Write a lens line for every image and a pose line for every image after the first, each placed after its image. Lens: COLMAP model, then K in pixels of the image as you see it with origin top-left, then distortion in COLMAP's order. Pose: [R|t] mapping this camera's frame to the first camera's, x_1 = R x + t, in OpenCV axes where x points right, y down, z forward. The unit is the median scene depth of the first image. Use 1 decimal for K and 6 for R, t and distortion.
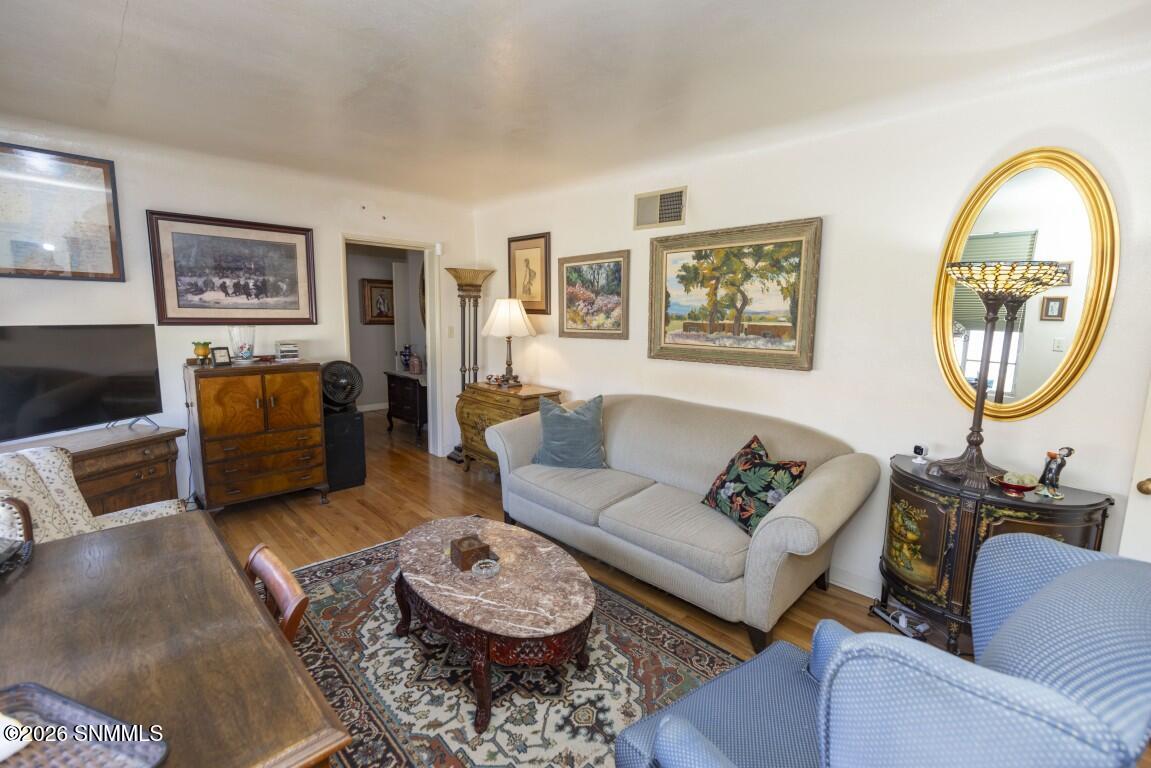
lens RADIAL K [[517.8, 0, 580.6], [0, 517.8, 380.7], [0, 0, 1]] dist [0.001149, 0.000062]
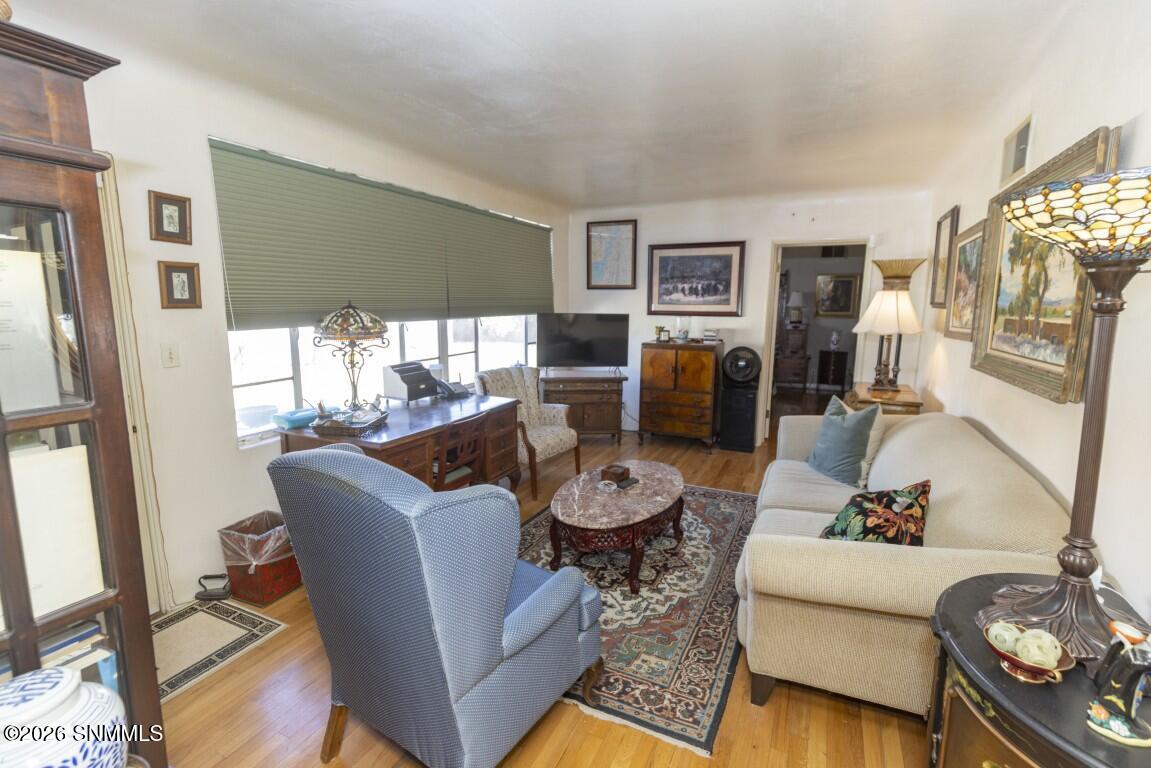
lens RADIAL K [[517.8, 0, 581.2], [0, 517.8, 382.8], [0, 0, 1]] dist [0.001149, 0.000062]
pose [[0.336501, 0.131753, -0.932421, 0.638450], [-0.127702, 0.987402, 0.093436, -0.021945], [0.932984, 0.087631, 0.349086, 0.249632]]
